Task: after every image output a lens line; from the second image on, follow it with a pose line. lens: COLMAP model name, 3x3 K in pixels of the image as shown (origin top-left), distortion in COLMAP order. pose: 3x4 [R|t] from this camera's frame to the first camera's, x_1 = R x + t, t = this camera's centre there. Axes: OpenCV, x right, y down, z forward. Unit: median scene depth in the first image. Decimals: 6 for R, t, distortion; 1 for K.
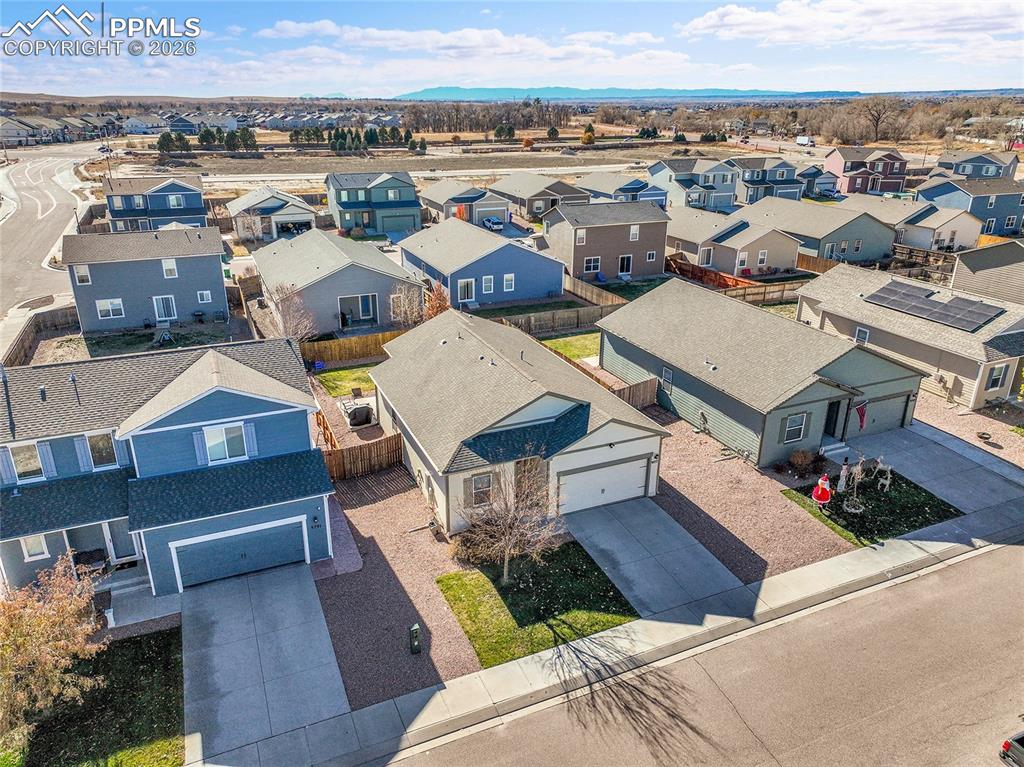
lens RADIAL K [[719.3, 0, 511.5], [0, 719.3, 378.9], [0, 0, 1]] dist [-0.001487, 0.010907]
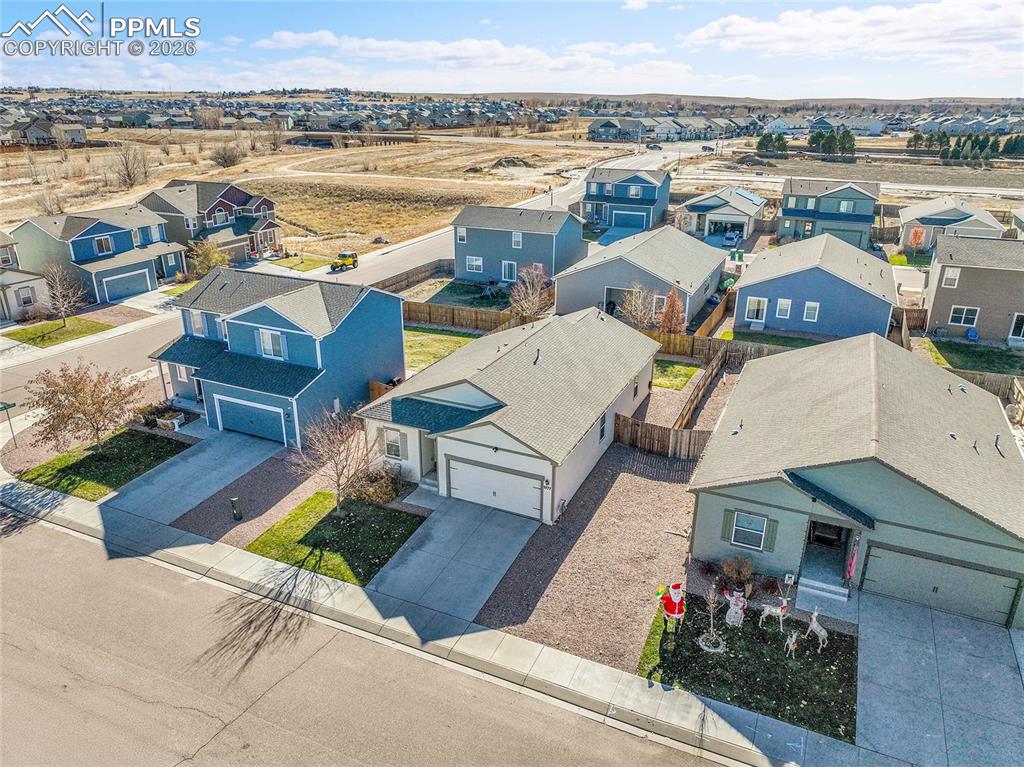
lens RADIAL K [[719.3, 0, 511.5], [0, 719.3, 378.9], [0, 0, 1]] dist [-0.001487, 0.010907]
pose [[0.661375, 0.269587, -0.699932, 0.887621], [-0.271460, 0.955947, 0.111688, -0.126703], [0.699208, 0.116136, 0.705422, 0.328765]]
